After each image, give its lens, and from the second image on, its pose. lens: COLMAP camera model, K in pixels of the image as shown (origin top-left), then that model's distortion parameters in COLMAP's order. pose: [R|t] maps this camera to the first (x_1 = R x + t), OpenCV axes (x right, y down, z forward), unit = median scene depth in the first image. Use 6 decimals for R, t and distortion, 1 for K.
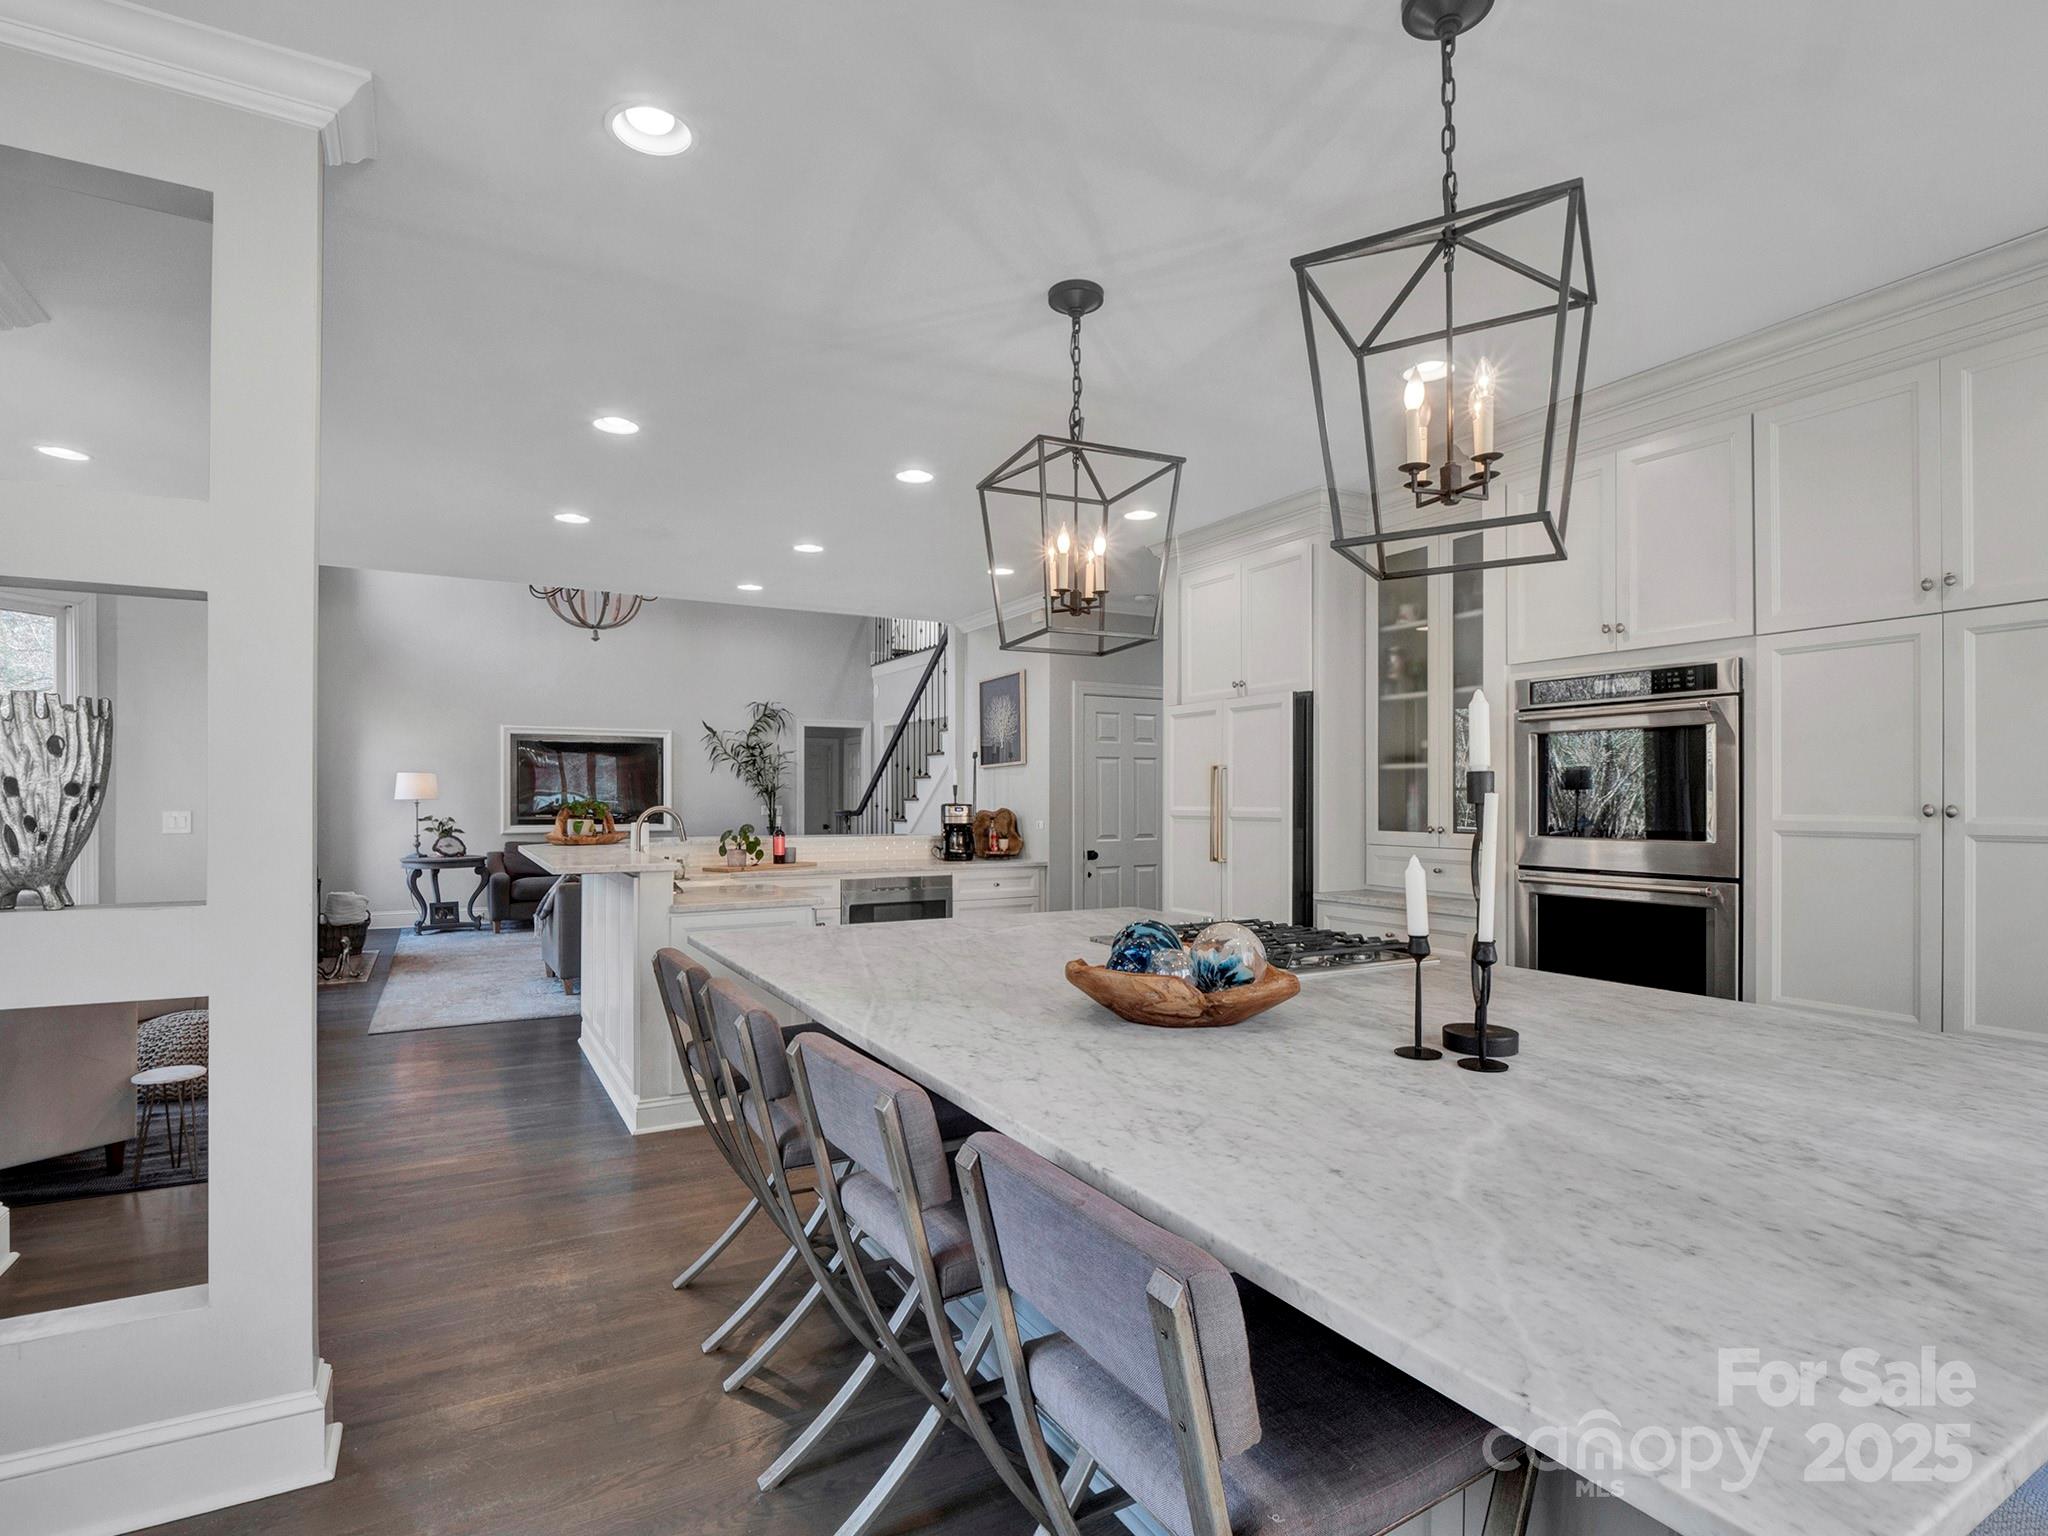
lens RADIAL K [[1001.0, 0, 1009.3], [0, 1001.0, 791.9], [0, 0, 1]] dist [0.000022, -0.010420]
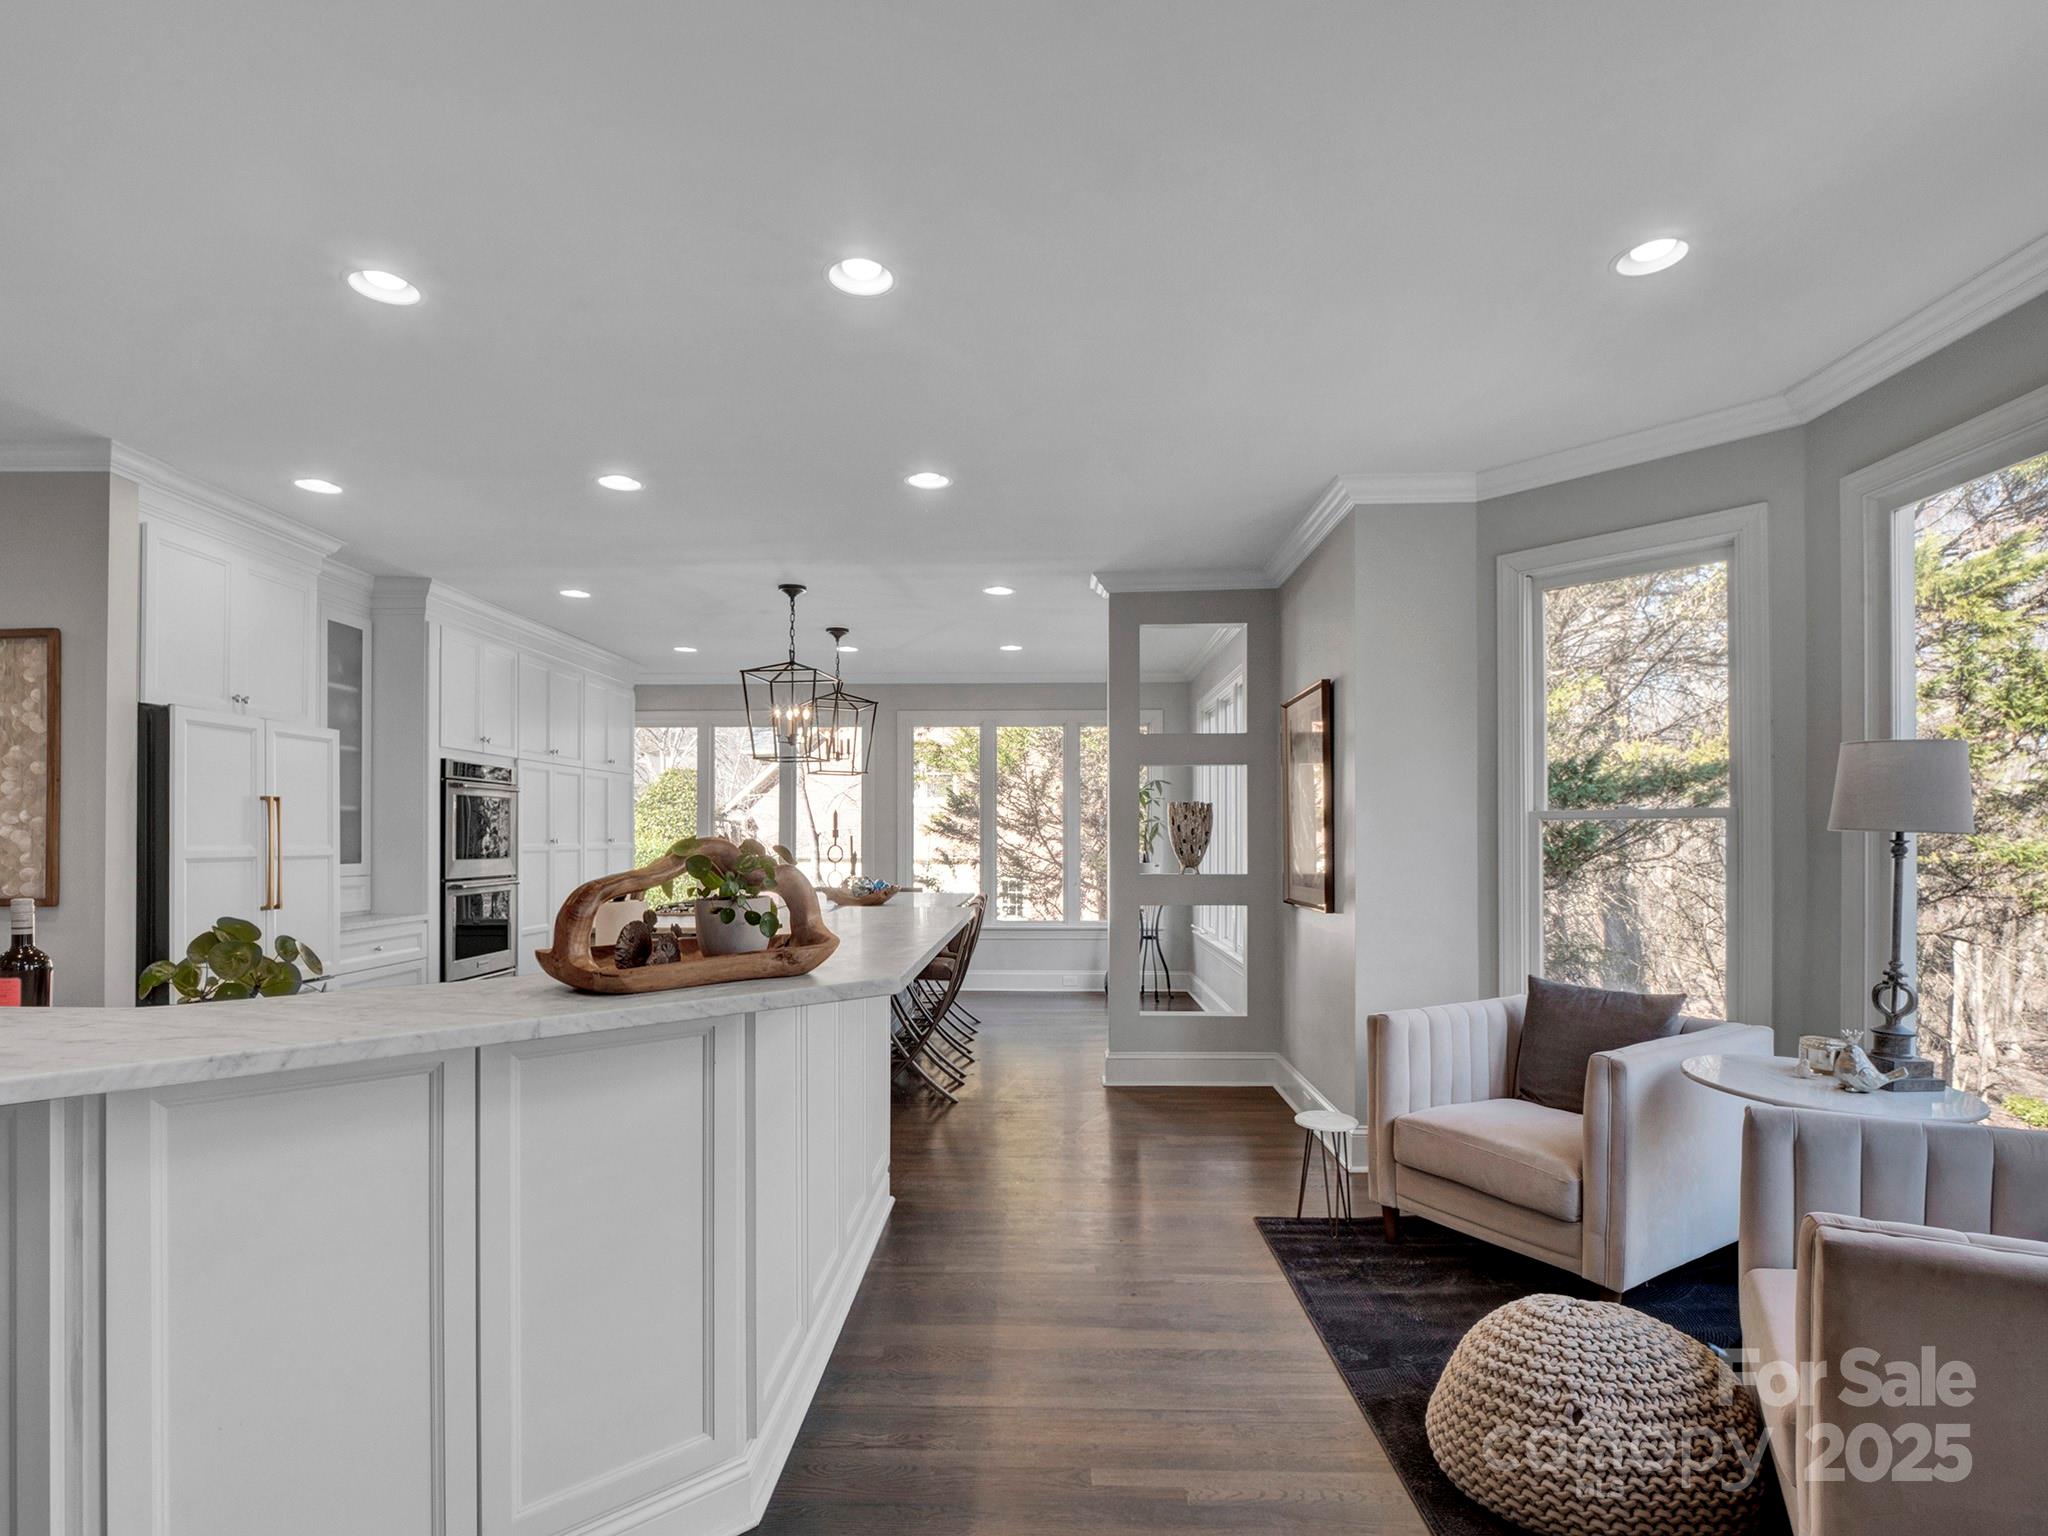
lens RADIAL K [[1016.1, 0, 1016.5], [0, 1016.1, 814.1], [0, 0, 1]] dist [-0.000230, -0.013006]
pose [[-0.855477, 0.012155, 0.517697, -1.232408], [-0.002189, 0.999631, -0.027086, 0.016516], [-0.517835, -0.024305, -0.855135, 2.242114]]
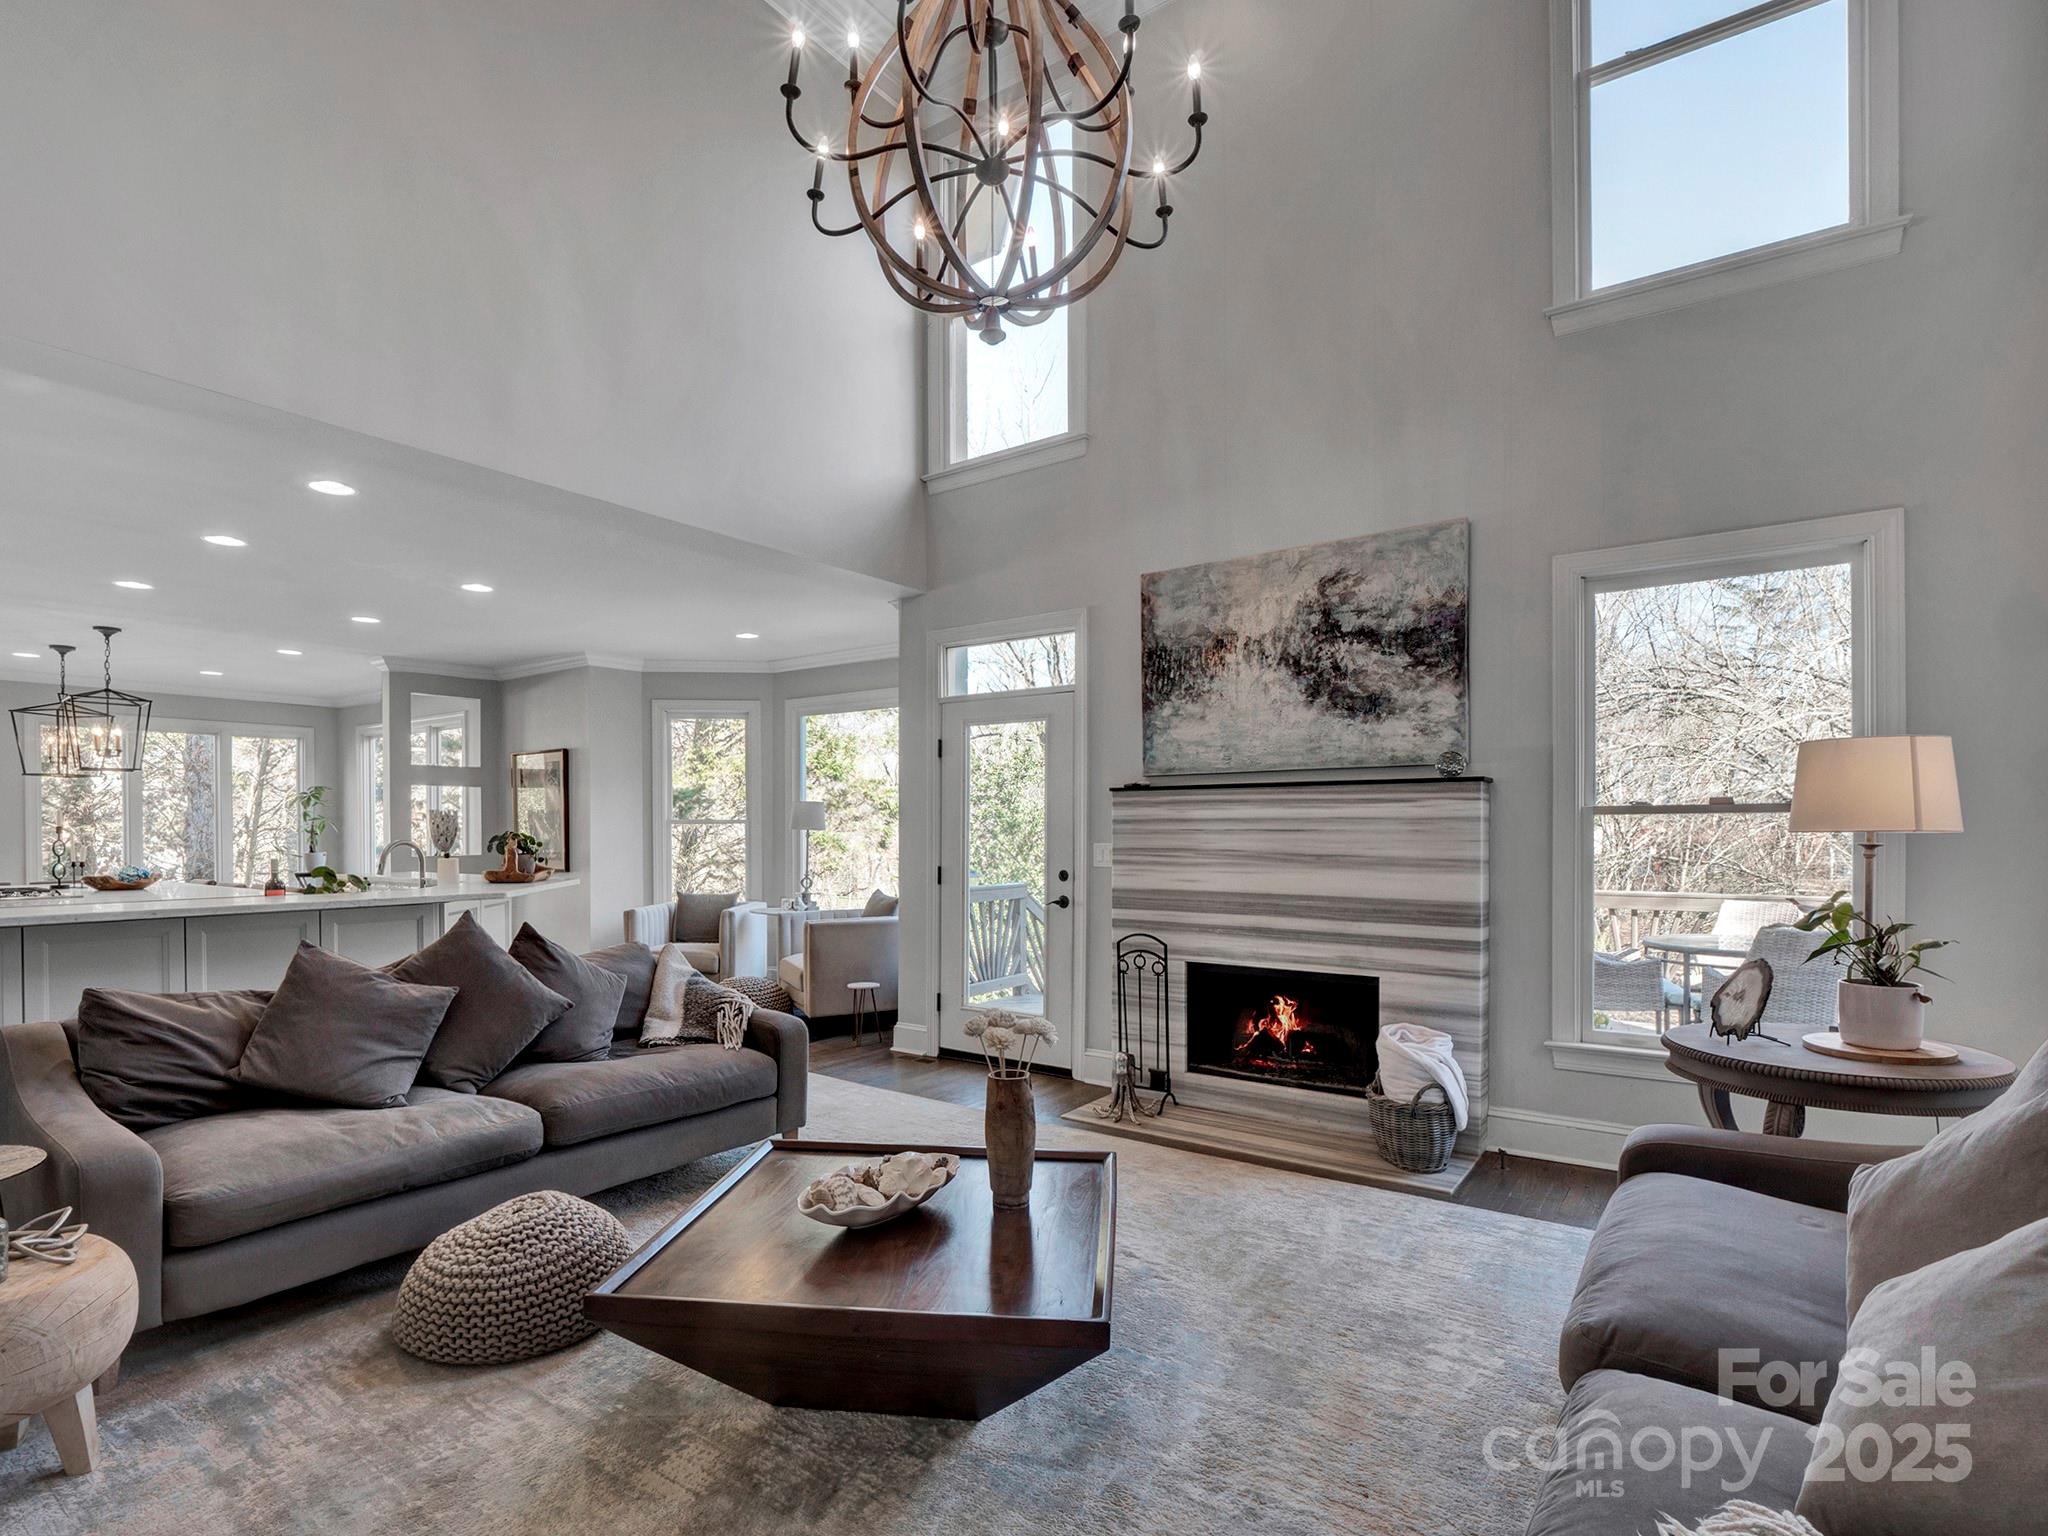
lens RADIAL K [[1018.4, 0, 998.3], [0, 1018.4, 838.5], [0, 0, 1]] dist [-0.012055, -0.013182]
pose [[-0.908711, 0.004723, -0.417400, -0.789664], [0.003848, 0.999988, 0.002937, 0.021319], [0.417409, 0.001062, -0.908718, 3.701167]]
